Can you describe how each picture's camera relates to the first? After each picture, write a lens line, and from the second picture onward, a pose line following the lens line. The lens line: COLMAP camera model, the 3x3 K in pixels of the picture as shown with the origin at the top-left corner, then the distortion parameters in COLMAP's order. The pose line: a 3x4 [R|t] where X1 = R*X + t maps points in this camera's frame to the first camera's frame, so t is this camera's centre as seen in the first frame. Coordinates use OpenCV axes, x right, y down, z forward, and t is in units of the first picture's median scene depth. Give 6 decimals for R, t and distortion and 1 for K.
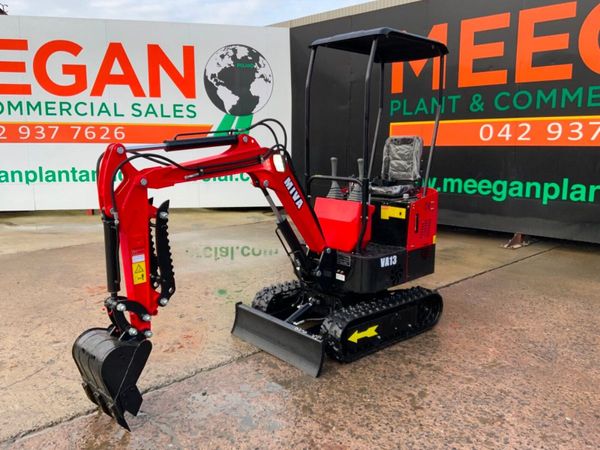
lens RADIAL K [[497.0, 0, 300.3], [0, 497.0, 224.8], [0, 0, 1]] dist [0.072439, -0.131025]
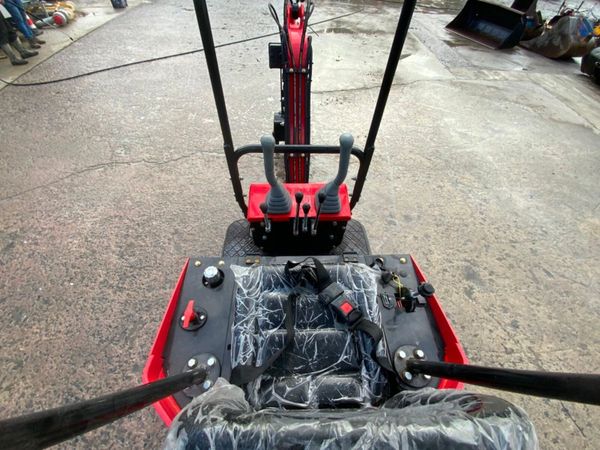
lens RADIAL K [[243.3, 0, 298.5], [0, 243.3, 224.8], [0, 0, 1]] dist [-0.000253, -0.000381]
pose [[-0.676294, 0.553612, -0.485943, 0.218559], [-0.159061, 0.534370, 0.830150, -0.237953], [0.719254, 0.638720, -0.273333, 0.981289]]
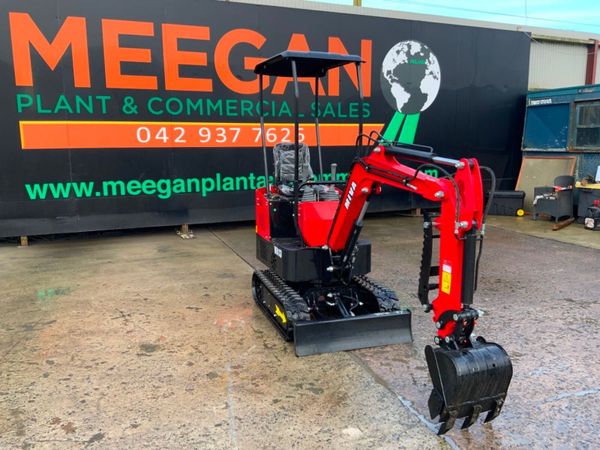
lens RADIAL K [[497.0, 0, 301.9], [0, 497.0, 226.1], [0, 0, 1]] dist [0.072439, -0.131025]
pose [[0.398428, -0.162327, 0.902721, -0.849547], [0.152349, 0.982255, 0.109387, -0.111744], [-0.904458, 0.093946, 0.416089, 0.524319]]
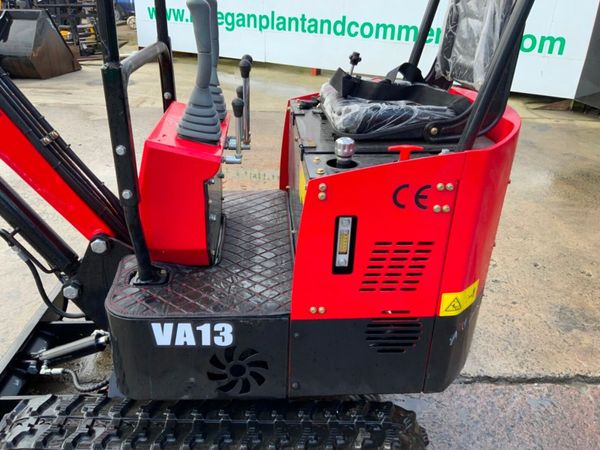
lens RADIAL K [[497.0, 0, 302.3], [0, 497.0, 226.8], [0, 0, 1]] dist [0.072439, -0.131025]
pose [[0.760527, 0.301067, -0.575289, 0.343073], [-0.136430, 0.940321, 0.311741, -0.092525], [0.634812, -0.158601, 0.756214, 0.683943]]
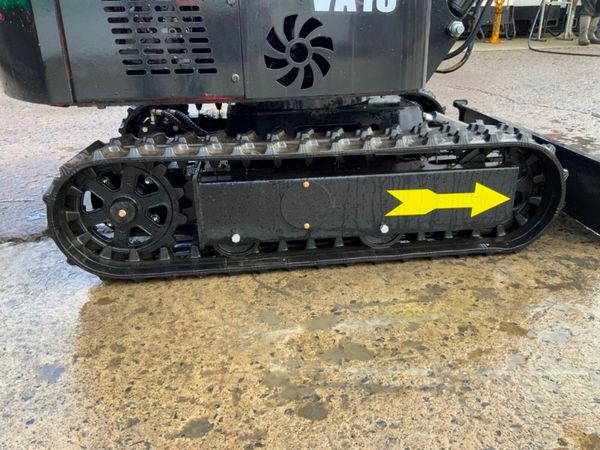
lens RADIAL K [[497.0, 0, 300.4], [0, 497.0, 223.7], [0, 0, 1]] dist [0.072439, -0.131025]
pose [[-0.824447, -0.210399, 0.525376, -0.122014], [0.095627, 0.863186, 0.495747, 0.010633], [-0.557802, 0.458957, -0.691531, 1.224988]]
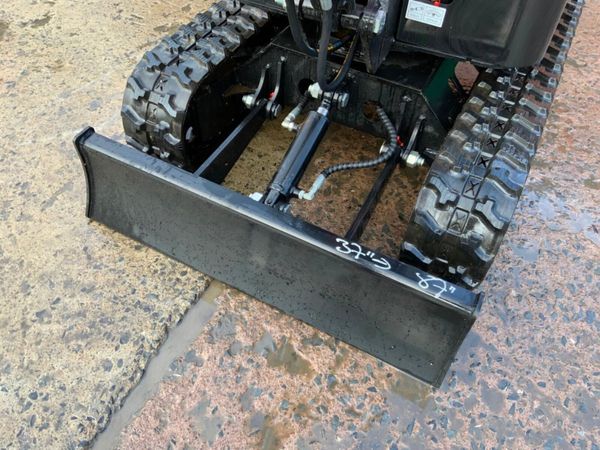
lens RADIAL K [[497.0, 0, 299.2], [0, 497.0, 223.6], [0, 0, 1]] dist [0.072439, -0.131025]
pose [[0.938047, -0.247672, 0.242335, -0.079264], [0.032388, 0.758972, 0.650318, 0.003160], [-0.344990, -0.602180, 0.719973, 0.635258]]
